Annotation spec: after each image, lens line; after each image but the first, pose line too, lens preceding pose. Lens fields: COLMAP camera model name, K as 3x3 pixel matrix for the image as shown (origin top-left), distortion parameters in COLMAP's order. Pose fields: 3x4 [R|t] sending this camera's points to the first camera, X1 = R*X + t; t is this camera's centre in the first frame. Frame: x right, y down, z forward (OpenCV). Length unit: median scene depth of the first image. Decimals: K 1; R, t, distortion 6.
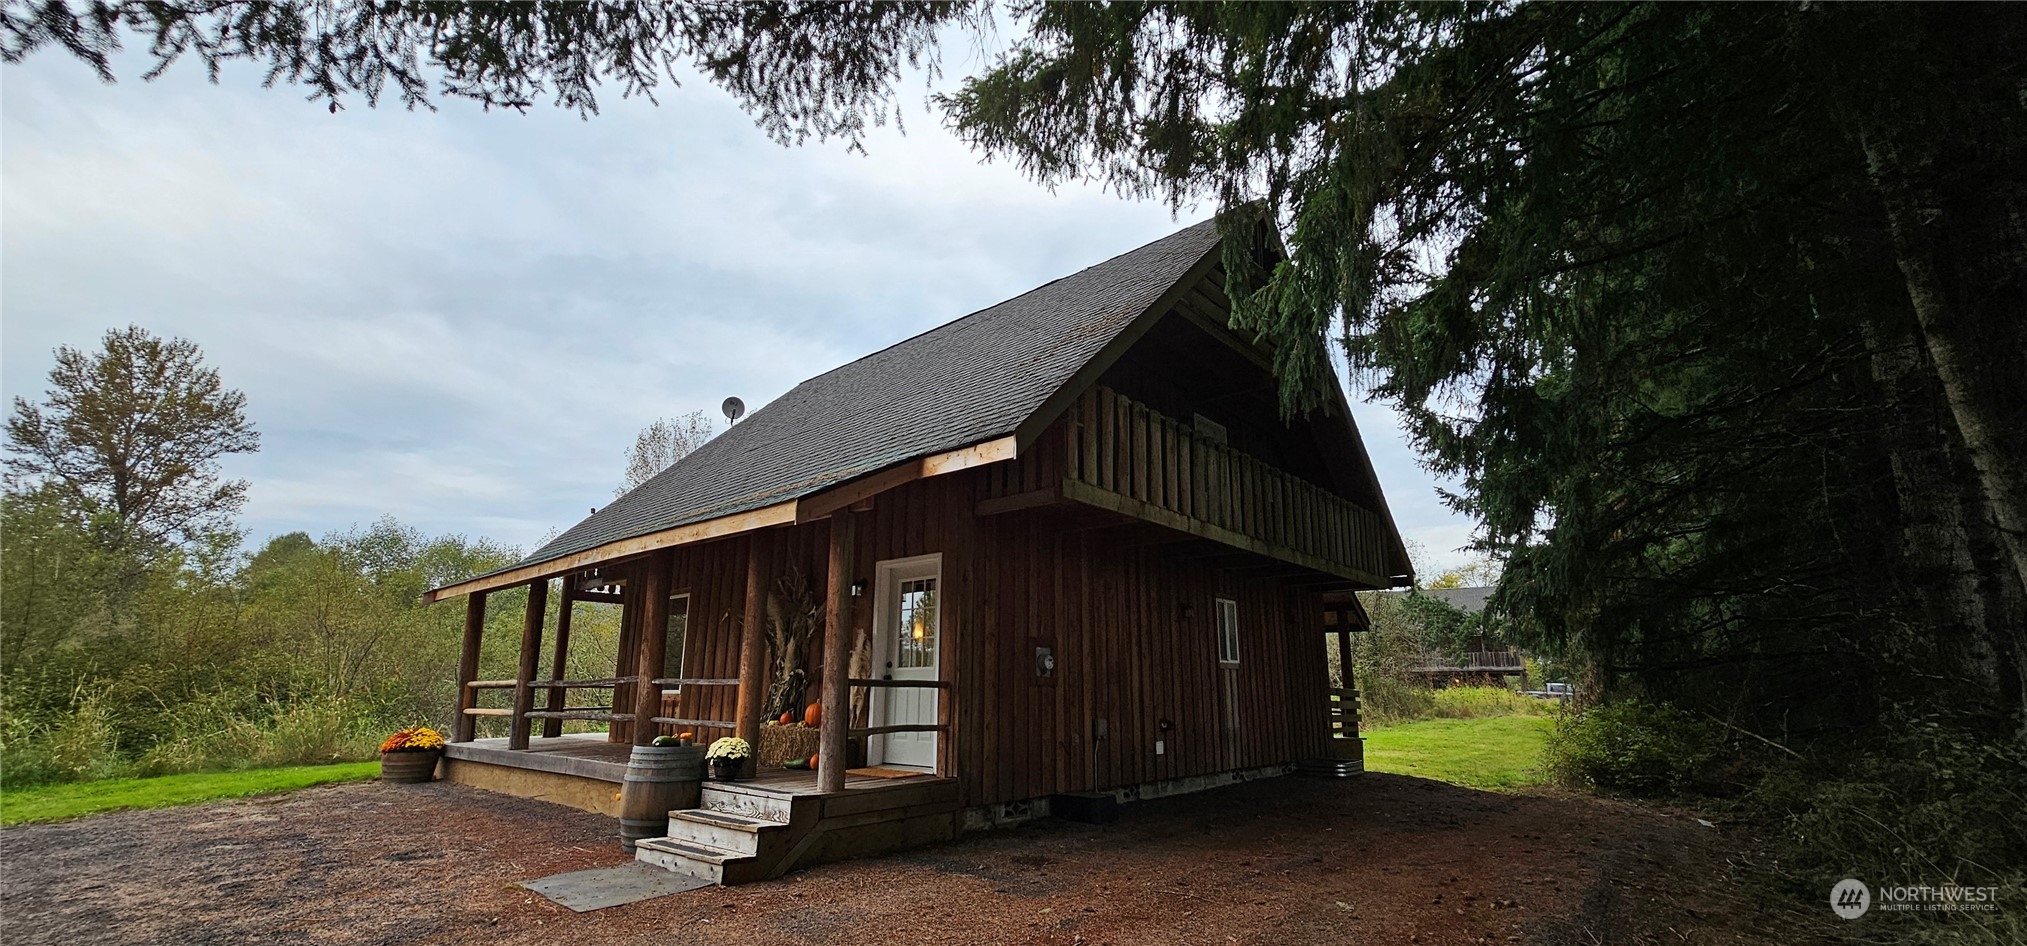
lens RADIAL K [[824.1, 0, 1014.3], [0, 824.1, 481.8], [0, 0, 1]] dist [-0.000902, -0.000001]
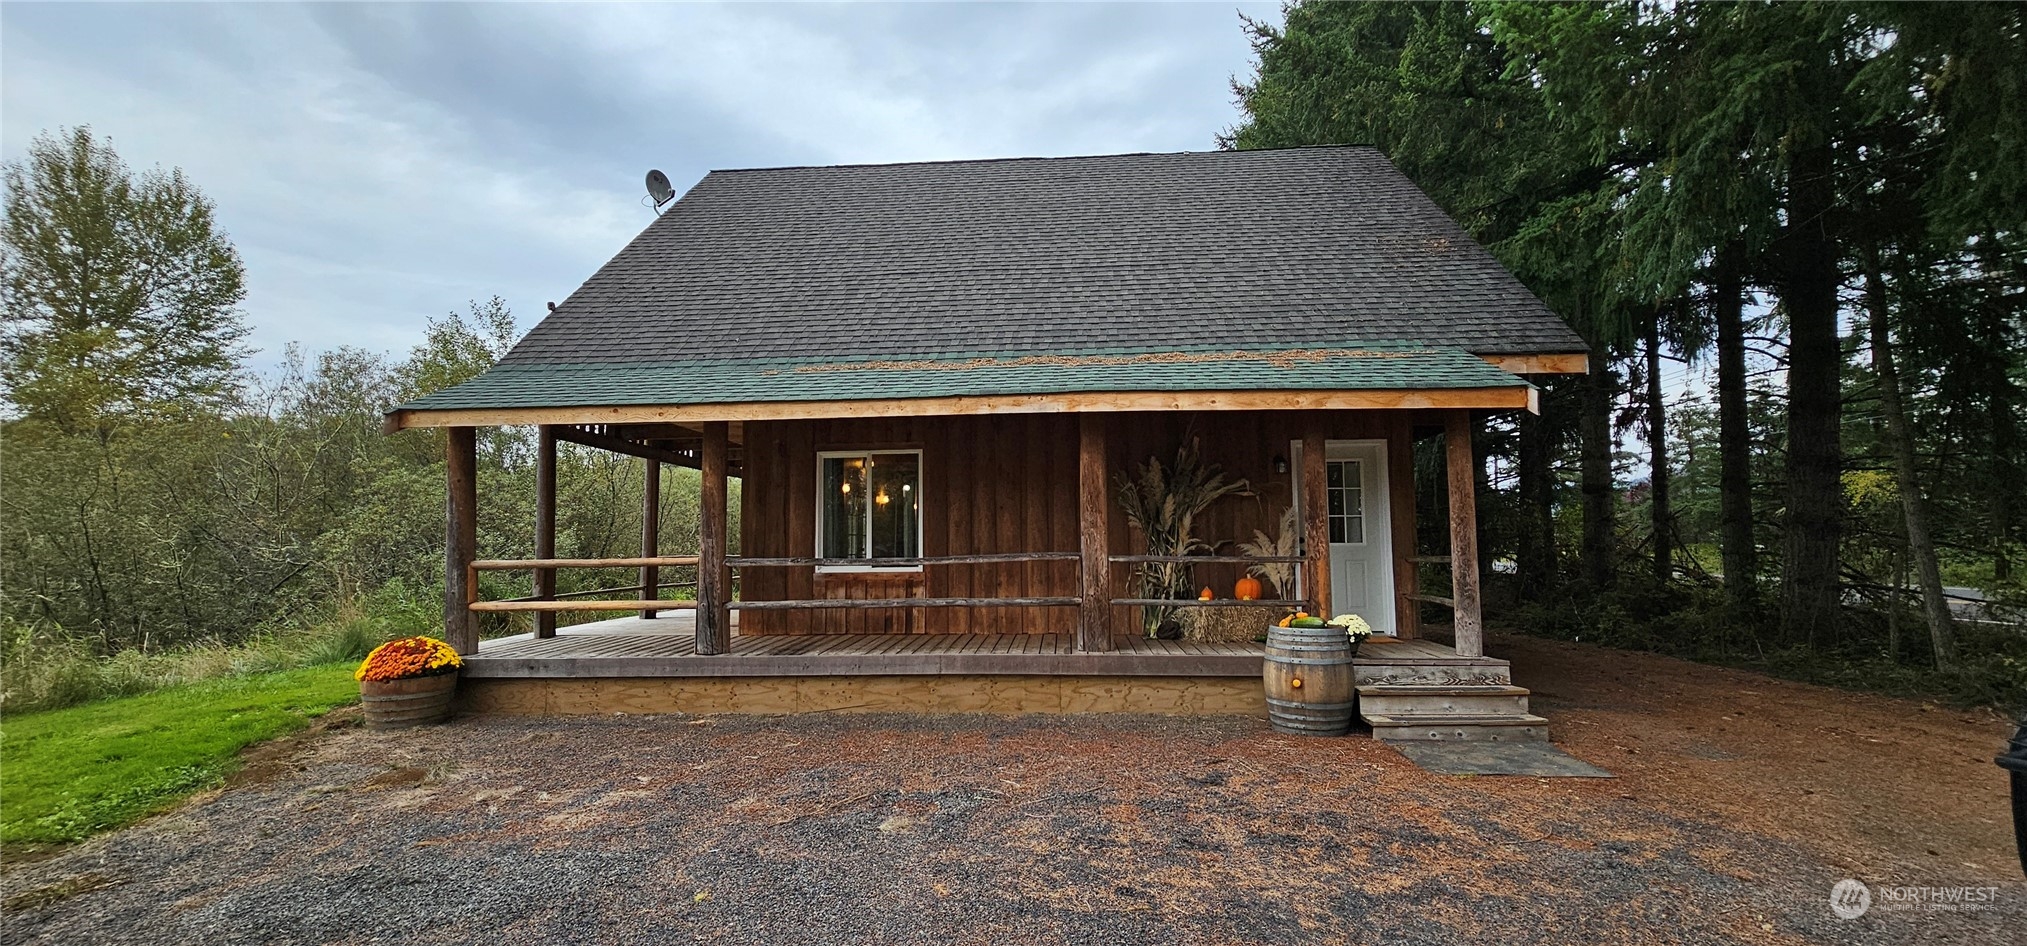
lens RADIAL K [[824.1, 0, 1014.3], [0, 824.1, 481.8], [0, 0, 1]] dist [-0.000902, -0.000001]
pose [[0.796826, 0.041878, 0.602756, -0.801900], [-0.139122, 0.983507, 0.115585, 0.060393], [-0.587974, -0.175958, 0.789510, 0.306308]]
